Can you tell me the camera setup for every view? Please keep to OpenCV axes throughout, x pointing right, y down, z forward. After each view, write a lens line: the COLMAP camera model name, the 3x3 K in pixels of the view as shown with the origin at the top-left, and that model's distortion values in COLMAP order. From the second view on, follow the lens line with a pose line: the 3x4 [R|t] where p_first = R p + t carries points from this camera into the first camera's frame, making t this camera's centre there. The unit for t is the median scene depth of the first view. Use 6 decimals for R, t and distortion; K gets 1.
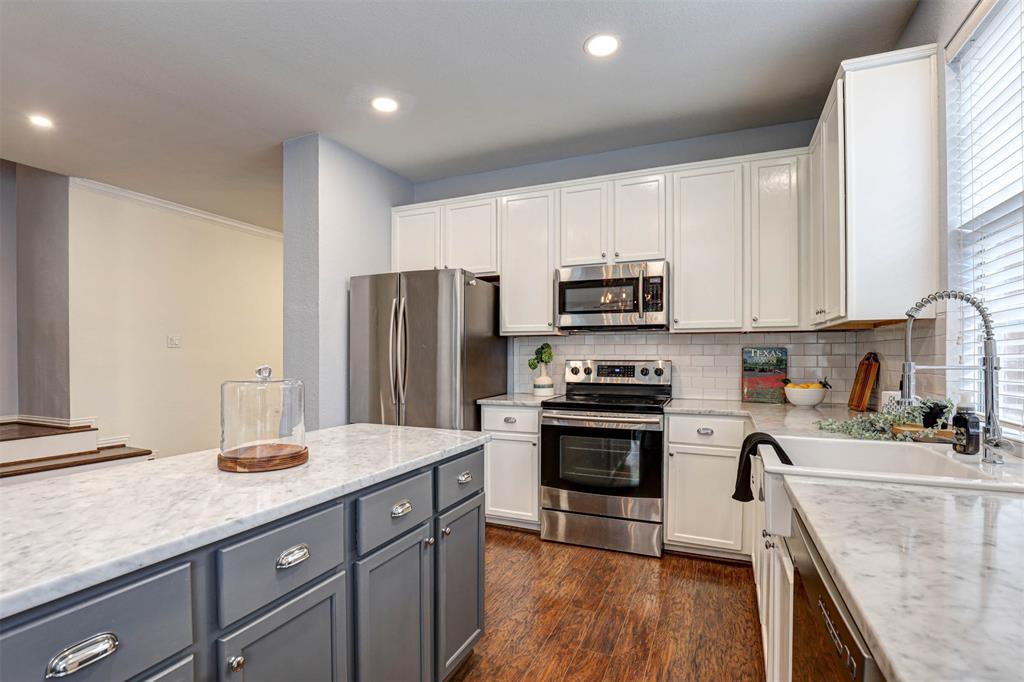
lens RADIAL K [[475.8, 0, 506.5], [0, 475.8, 356.0], [0, 0, 1]] dist [-0.024833, 0.000254]
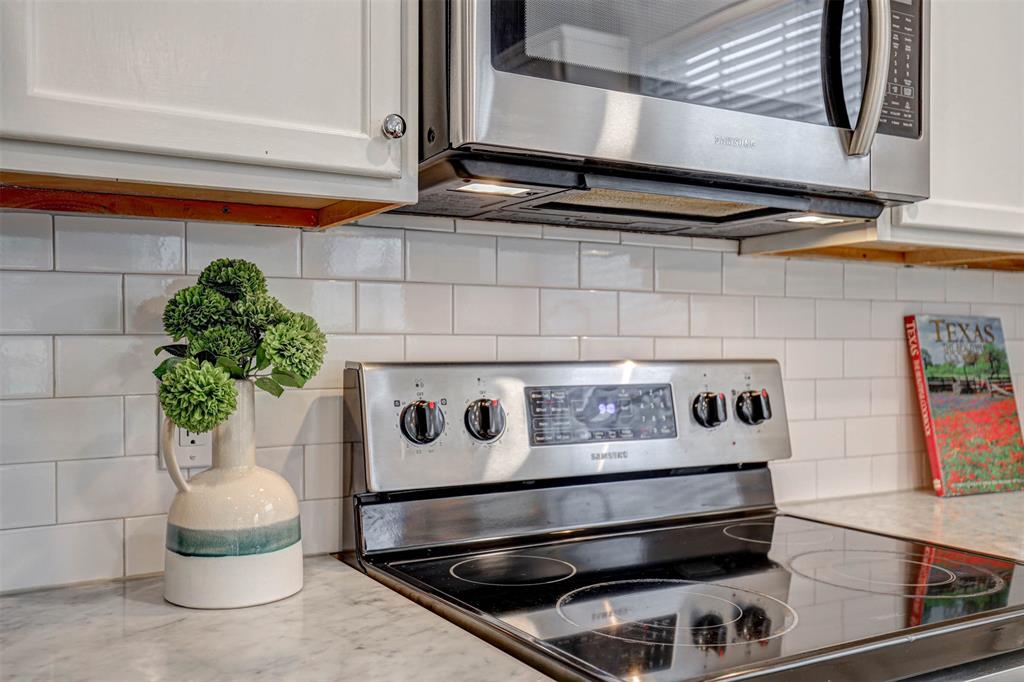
lens RADIAL K [[959.1, 0, 512.8], [0, 959.1, 344.7], [0, 0, 1]] dist [0.005770, 0.005335]
pose [[0.581455, -0.000867, 0.813578, -0.164411], [-0.002794, 0.999991, 0.003063, 0.001133], [-0.813574, -0.004054, 0.581447, 0.993037]]
